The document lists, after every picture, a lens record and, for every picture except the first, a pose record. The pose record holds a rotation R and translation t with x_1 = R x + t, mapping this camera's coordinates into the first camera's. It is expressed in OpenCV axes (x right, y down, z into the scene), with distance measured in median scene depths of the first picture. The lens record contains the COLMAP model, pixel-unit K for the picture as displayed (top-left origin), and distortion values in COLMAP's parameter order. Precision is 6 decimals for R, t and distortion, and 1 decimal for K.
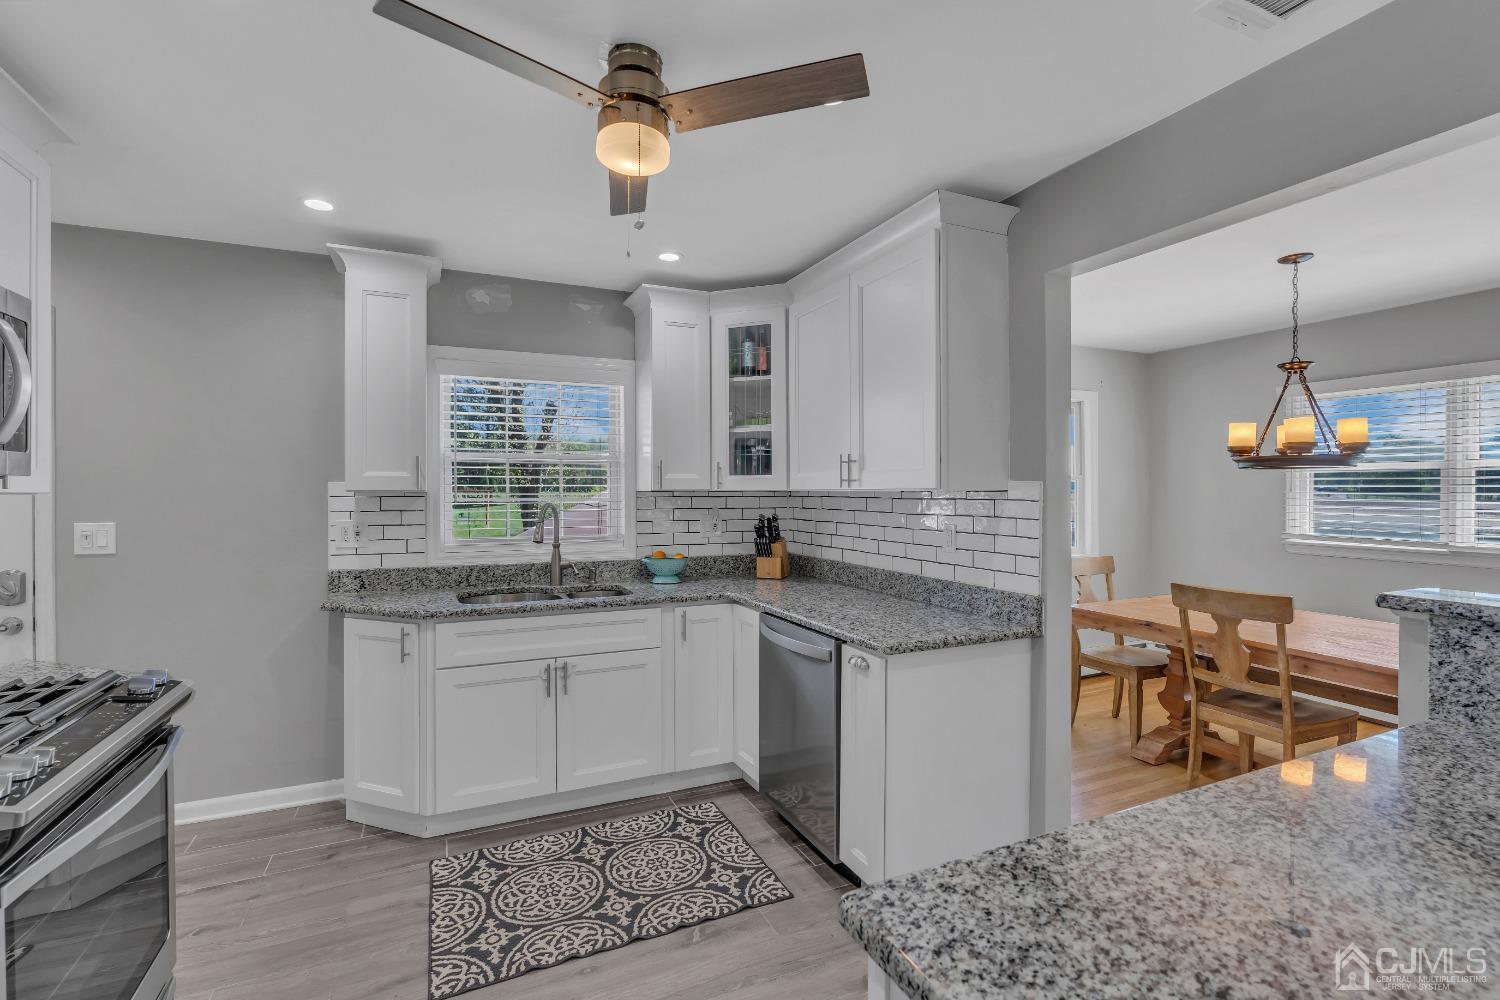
lens RADIAL K [[679.9, 0, 756.6], [0, 679.9, 492.1], [0, 0, 1]] dist [-0.012678, 0.003015]
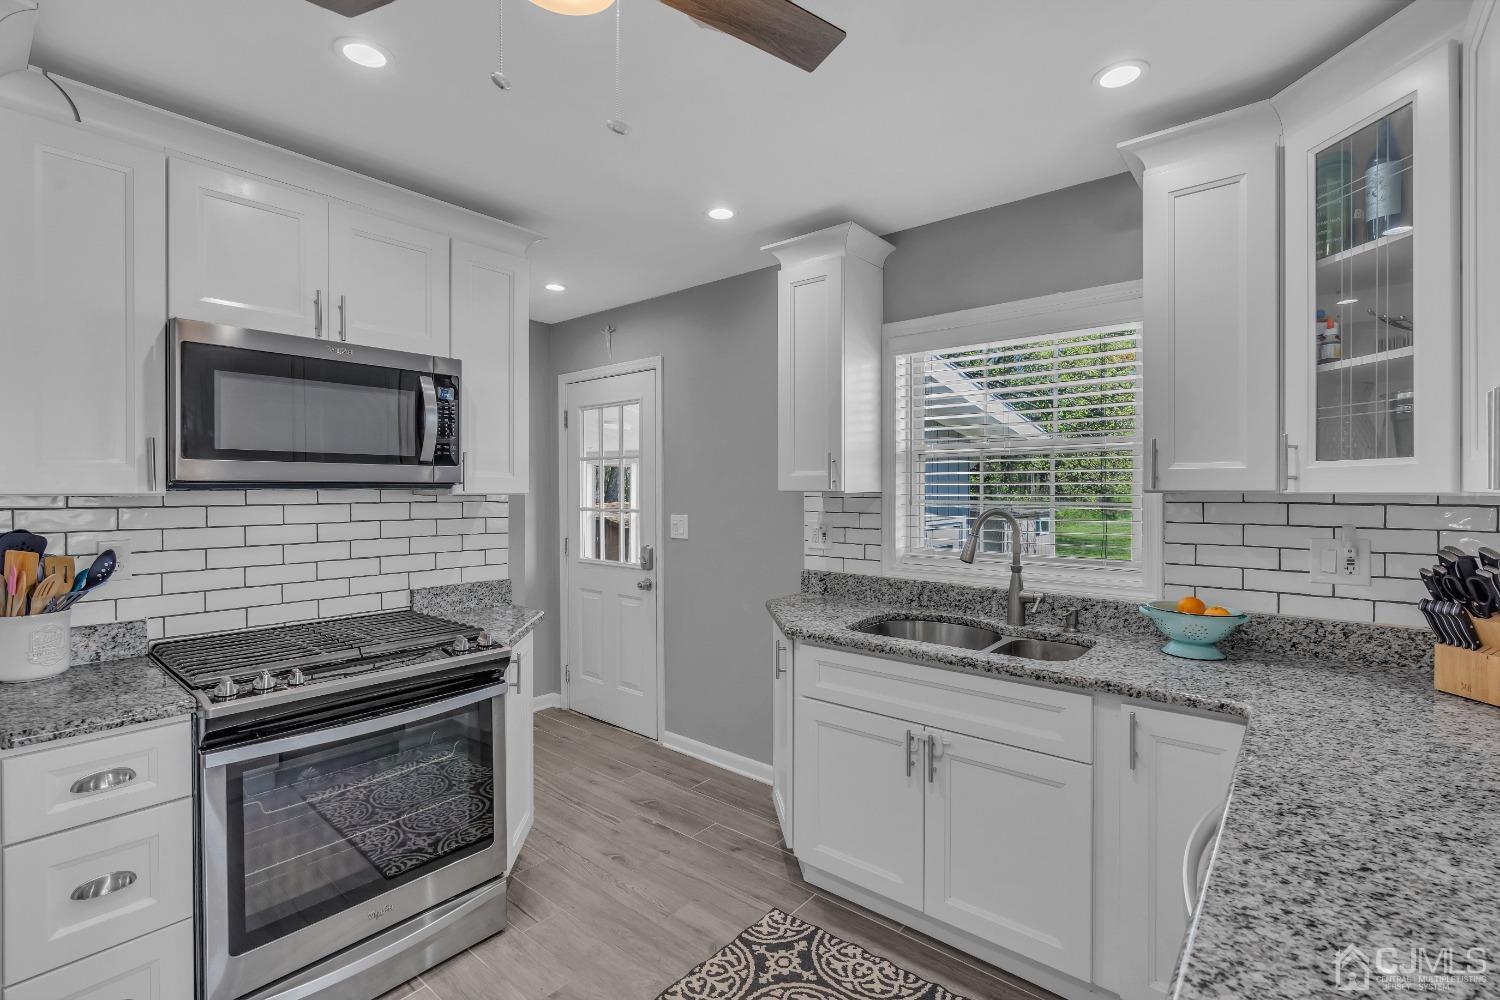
lens RADIAL K [[679.9, 0, 745.3], [0, 679.9, 496.8], [0, 0, 1]] dist [-0.012678, 0.003015]
pose [[0.428090, 0.011465, -0.903664, 0.250959], [-0.000195, 0.999921, 0.012594, -0.005725], [0.903736, -0.005215, 0.428058, 0.489631]]
